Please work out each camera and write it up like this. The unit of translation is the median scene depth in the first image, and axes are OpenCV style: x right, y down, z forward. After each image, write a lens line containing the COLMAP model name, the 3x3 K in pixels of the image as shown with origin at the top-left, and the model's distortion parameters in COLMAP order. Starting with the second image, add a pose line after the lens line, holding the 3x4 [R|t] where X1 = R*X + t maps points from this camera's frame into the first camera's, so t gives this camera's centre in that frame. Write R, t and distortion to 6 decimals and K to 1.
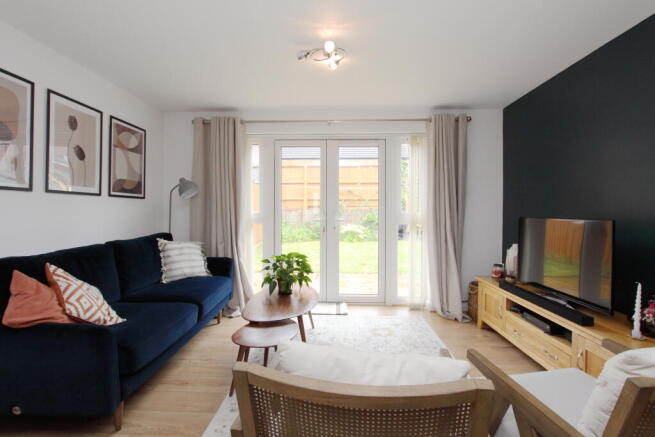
lens RADIAL K [[308.3, 0, 325.0], [0, 308.3, 214.4], [0, 0, 1]] dist [-0.013669, 0.000466]
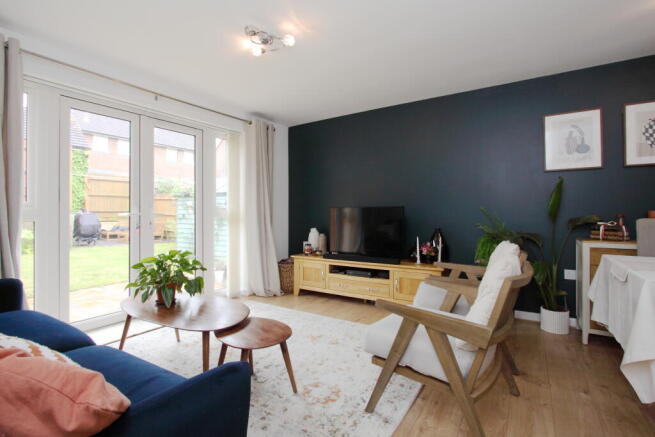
lens RADIAL K [[308.3, 0, 313.7], [0, 308.3, 214.1], [0, 0, 1]] dist [-0.013669, 0.000466]
pose [[0.543353, -0.010917, 0.839434, -0.494909], [0.021347, 0.999772, -0.000815, 0.030437], [-0.839233, 0.018362, 0.543462, 0.220345]]
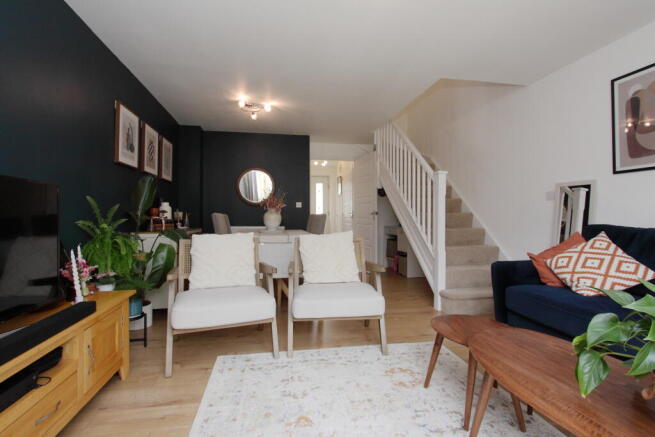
lens RADIAL K [[308.3, 0, 326.1], [0, 308.3, 213.9], [0, 0, 1]] dist [-0.013669, 0.000466]
pose [[-0.974648, -0.010077, -0.223516, 0.196106], [-0.010417, 0.999946, 0.000342, 0.049773], [0.223501, 0.002661, -0.974700, 0.986429]]
